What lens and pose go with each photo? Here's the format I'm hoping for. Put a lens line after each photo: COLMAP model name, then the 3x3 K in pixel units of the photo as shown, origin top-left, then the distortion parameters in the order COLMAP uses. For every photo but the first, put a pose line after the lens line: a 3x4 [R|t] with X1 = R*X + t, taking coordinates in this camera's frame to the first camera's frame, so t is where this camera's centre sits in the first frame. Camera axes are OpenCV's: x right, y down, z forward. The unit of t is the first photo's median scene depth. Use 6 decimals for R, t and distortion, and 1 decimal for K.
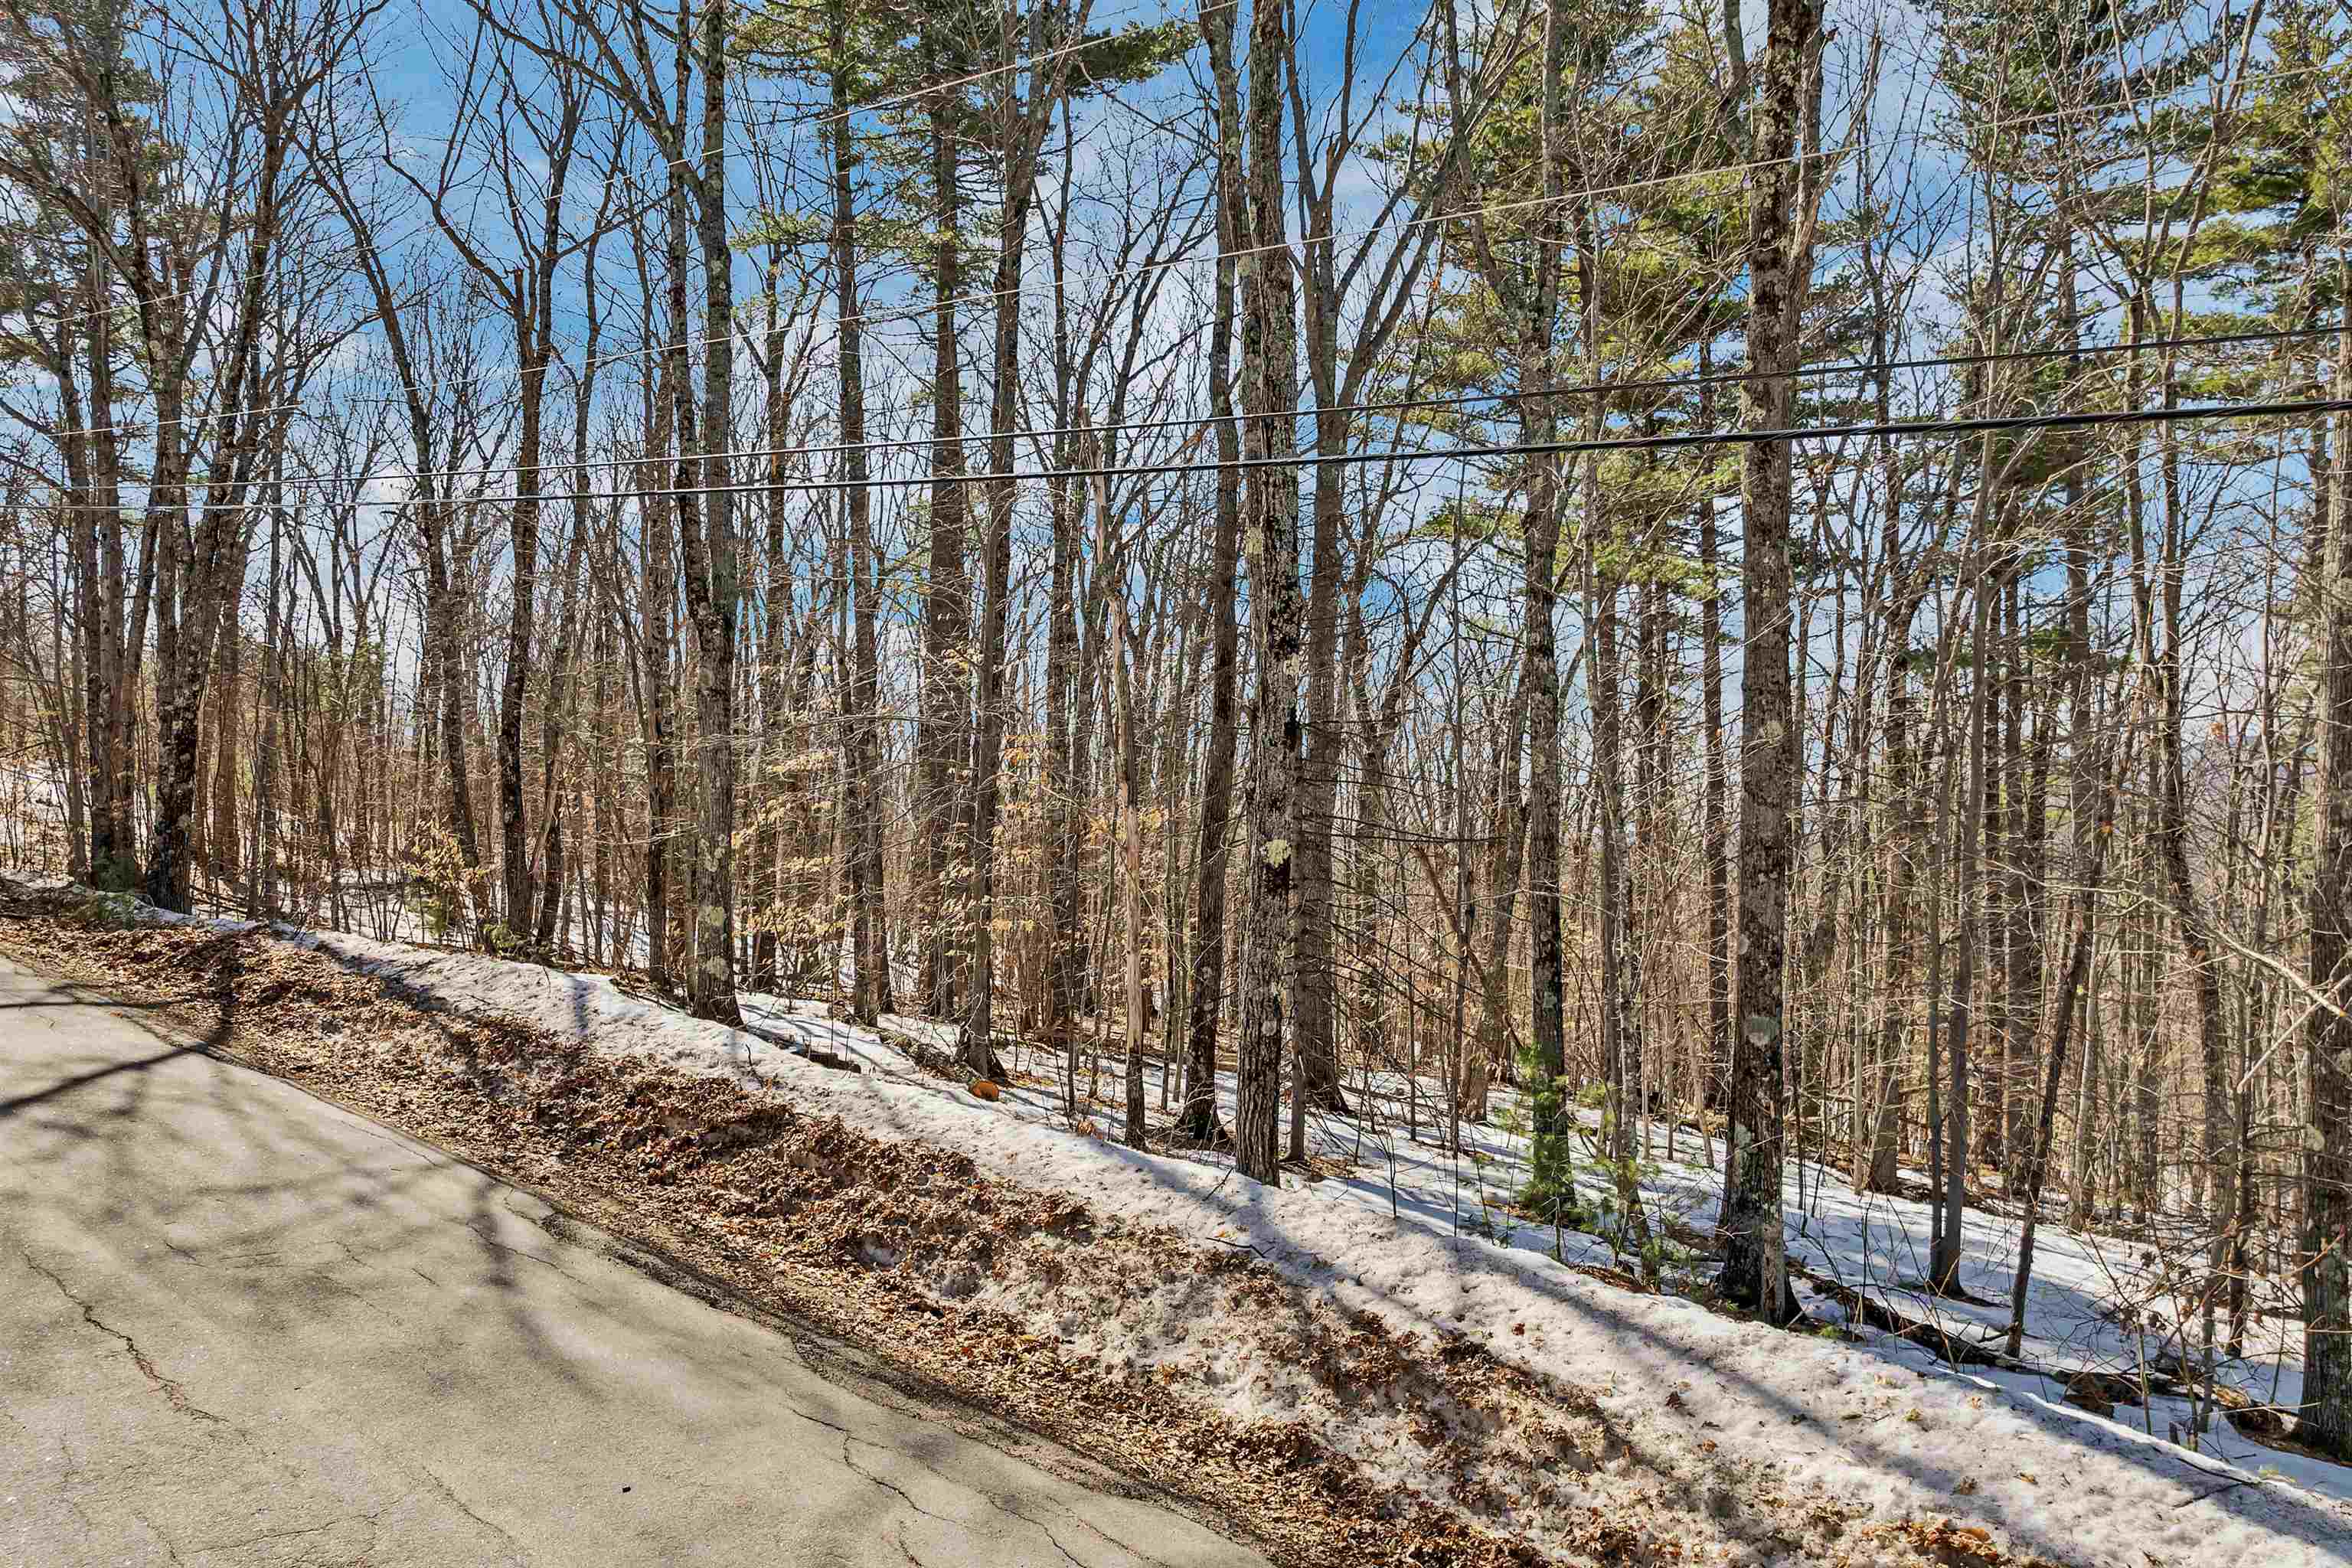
lens RADIAL K [[1695.3, 0, 1190.3], [0, 1695.3, 820.0], [0, 0, 1]] dist [-0.058291, 0.026532]
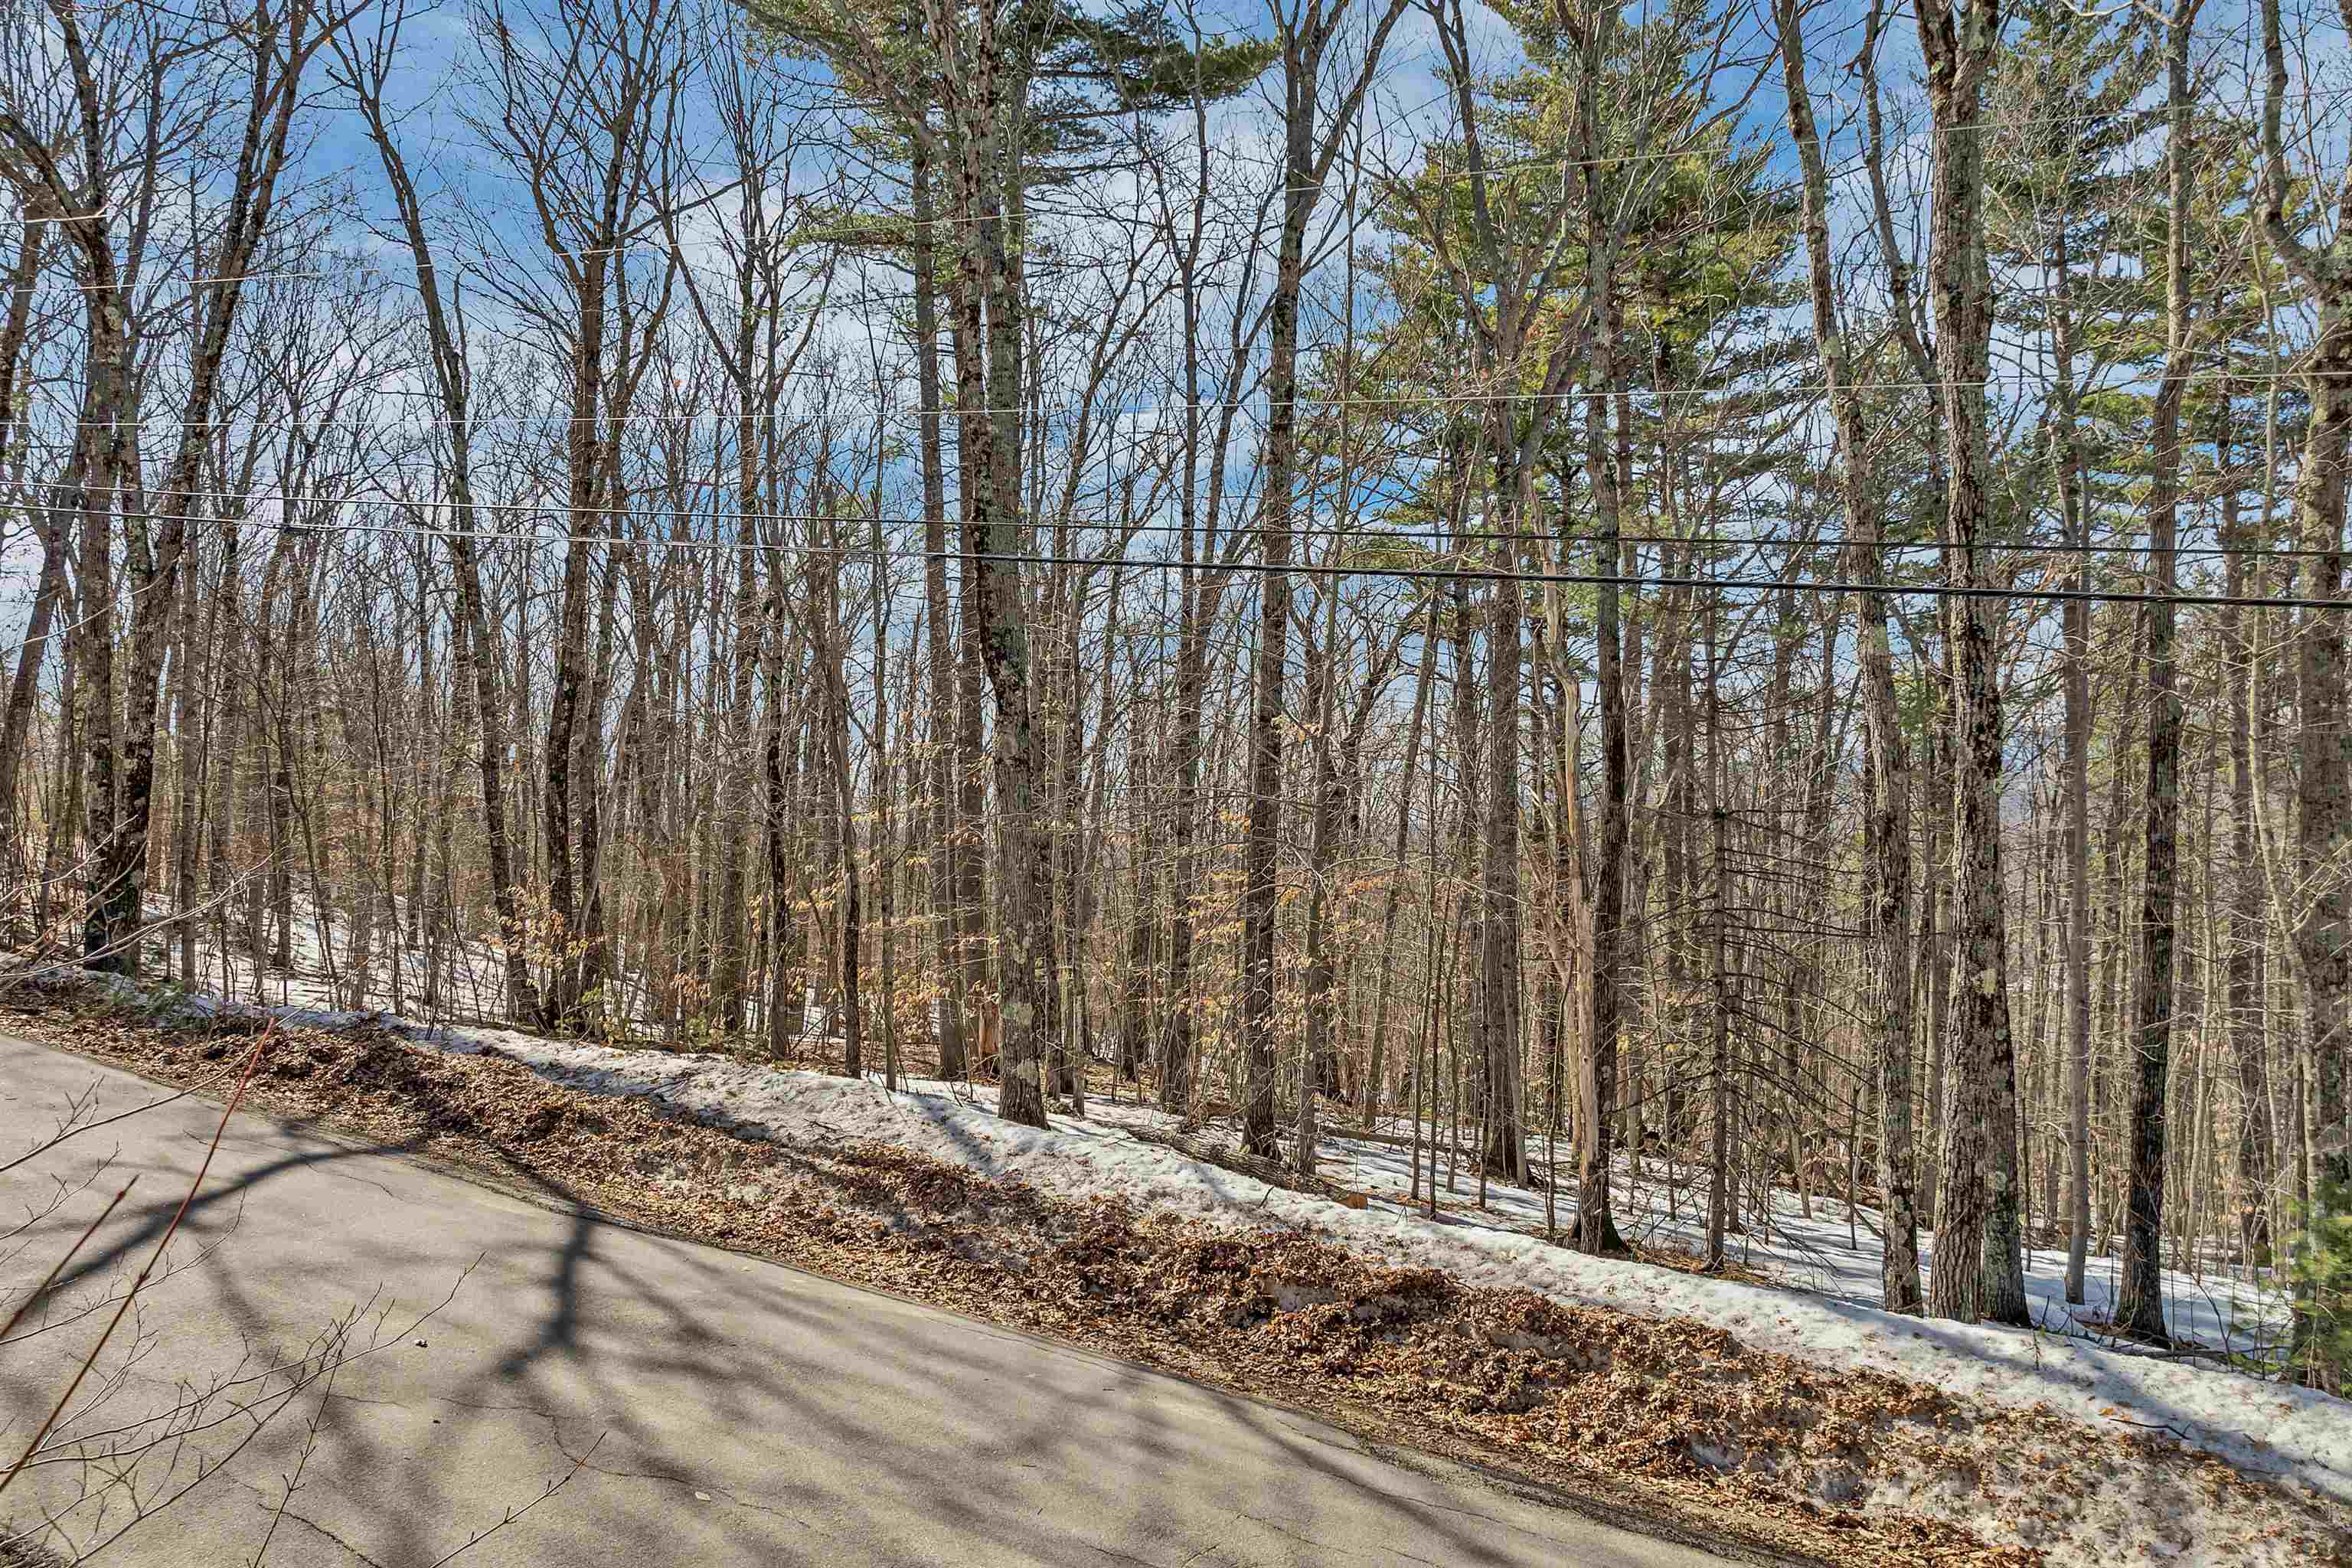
lens RADIAL K [[1695.3, 0, 1190.3], [0, 1695.3, 820.0], [0, 0, 1]] dist [-0.058291, 0.026532]
pose [[0.980625, 0.006025, 0.195804, -0.568293], [-0.005649, 0.999981, -0.002481, -0.066363], [-0.195815, 0.001327, 0.980640, 0.169846]]
